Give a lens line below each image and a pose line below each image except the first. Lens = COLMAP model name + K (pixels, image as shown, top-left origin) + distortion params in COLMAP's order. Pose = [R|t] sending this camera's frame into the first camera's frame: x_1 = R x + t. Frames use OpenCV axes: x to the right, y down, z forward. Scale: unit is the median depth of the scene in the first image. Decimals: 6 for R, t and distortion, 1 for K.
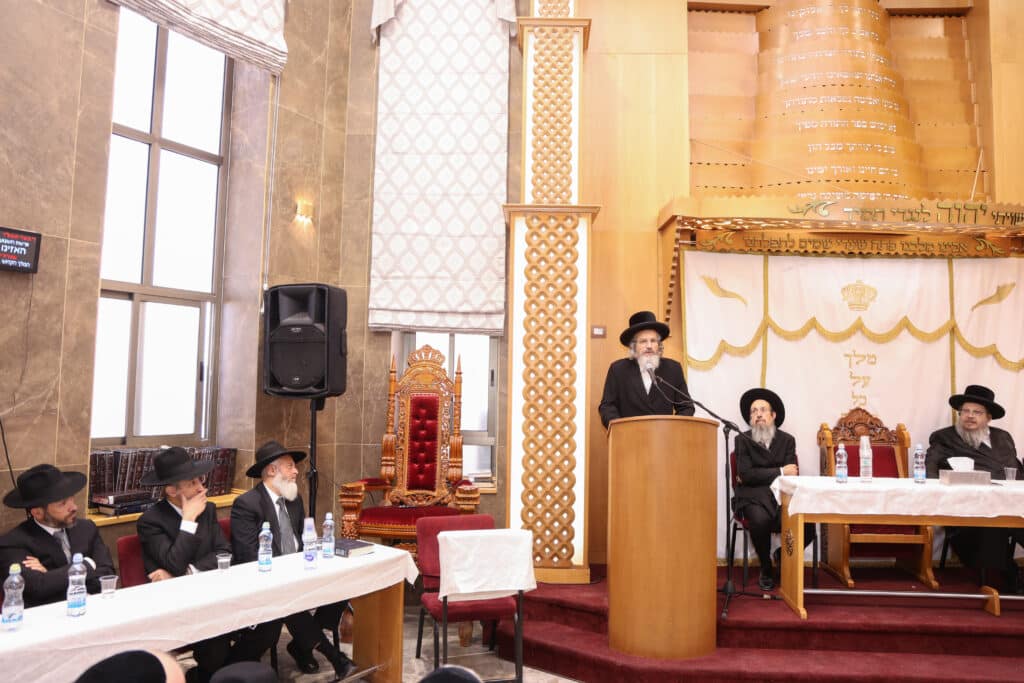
lens RADIAL K [[710.9, 0, 514.8], [0, 710.9, 340.7], [0, 0, 1]] dist [-0.083818, 0.036755]
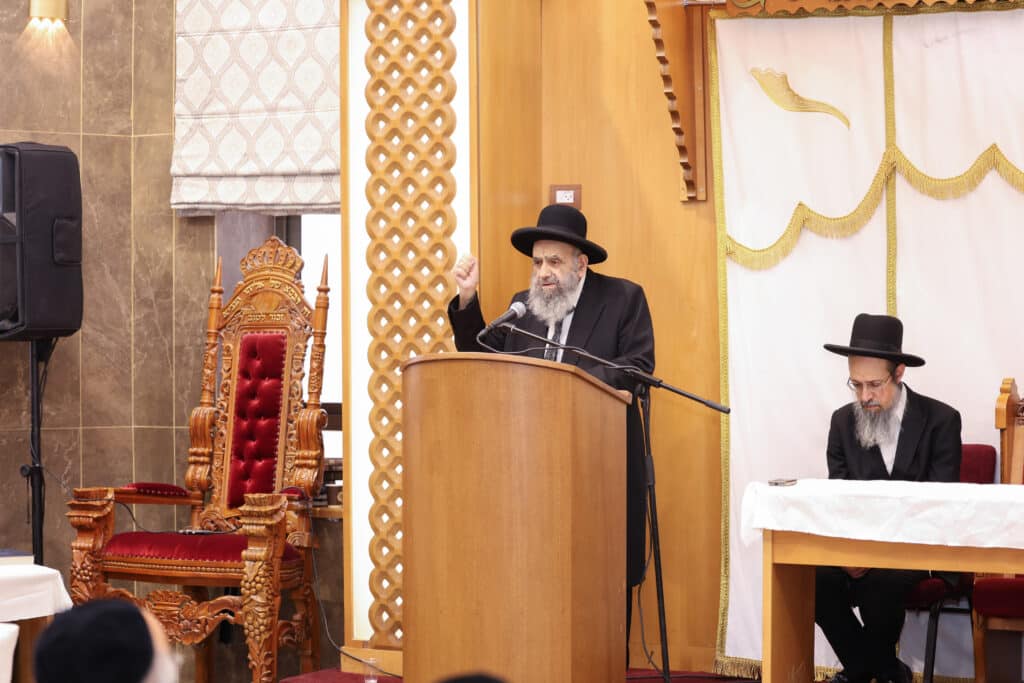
lens RADIAL K [[2049.8, 0, 499.8], [0, 2049.8, 369.4], [0, 0, 1]] dist [-0.215384, 0.000000]
pose [[0.910762, -0.013071, -0.412724, 0.678029], [0.042907, 0.997084, 0.063104, 0.015001], [0.410696, -0.075181, 0.908668, -0.324535]]
